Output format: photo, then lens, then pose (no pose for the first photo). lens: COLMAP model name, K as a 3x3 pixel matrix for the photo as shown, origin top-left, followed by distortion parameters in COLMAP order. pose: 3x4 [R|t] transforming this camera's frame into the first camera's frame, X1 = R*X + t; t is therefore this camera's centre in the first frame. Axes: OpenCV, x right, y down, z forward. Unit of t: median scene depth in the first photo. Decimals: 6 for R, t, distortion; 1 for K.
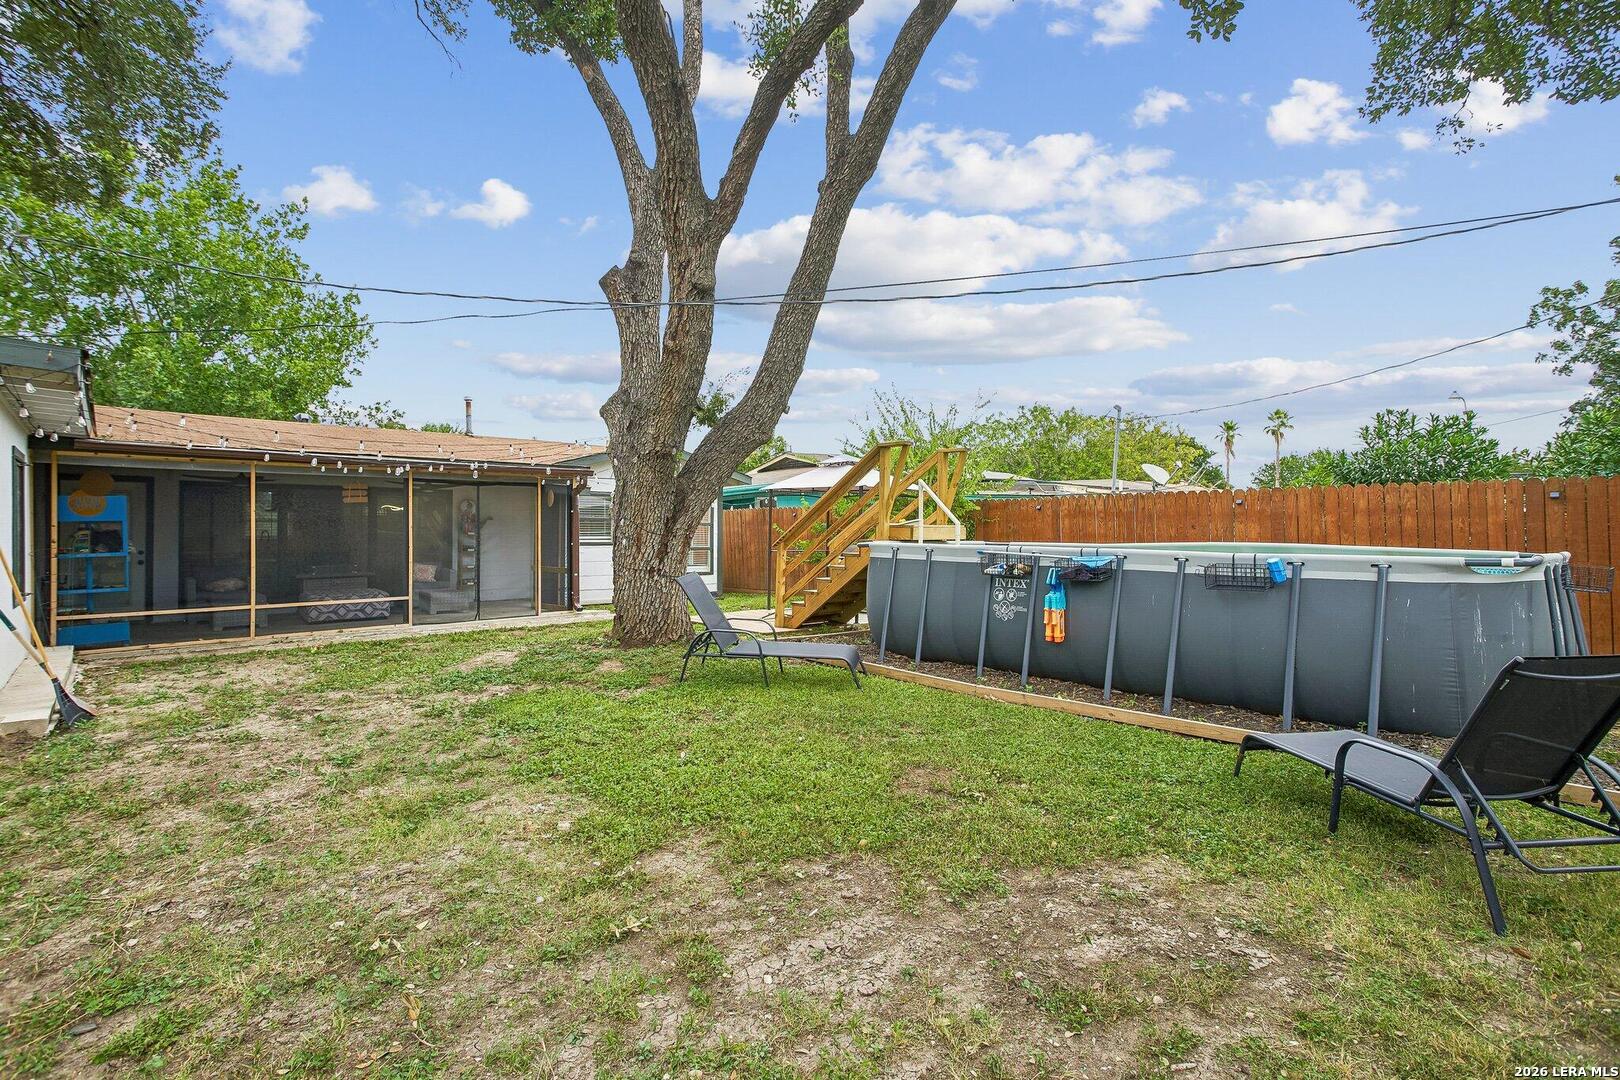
lens RADIAL K [[786.4, 0, 804.5], [0, 786.4, 529.7], [0, 0, 1]] dist [-0.011977, 0.011791]
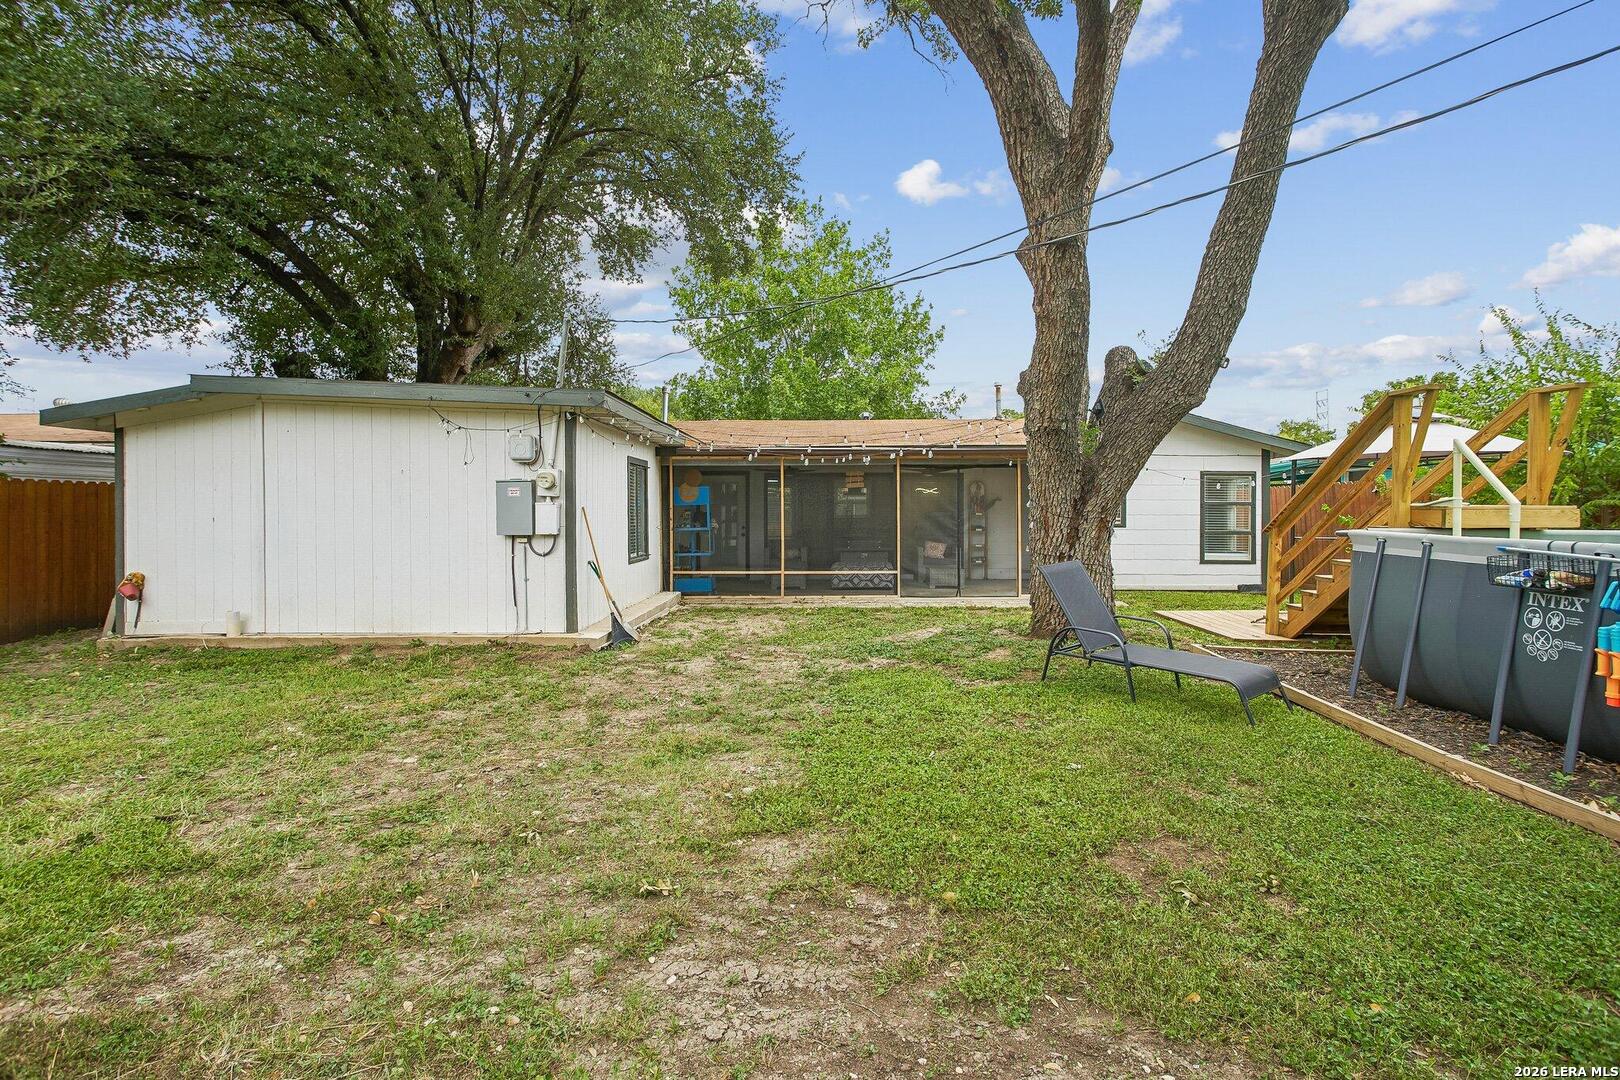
lens RADIAL K [[786.4, 0, 794.0], [0, 786.4, 513.6], [0, 0, 1]] dist [-0.011977, 0.011791]
pose [[0.715127, 0.003776, -0.698985, 0.210358], [0.000478, 0.999983, 0.005892, -0.003708], [0.698995, -0.004547, 0.715112, 0.116643]]
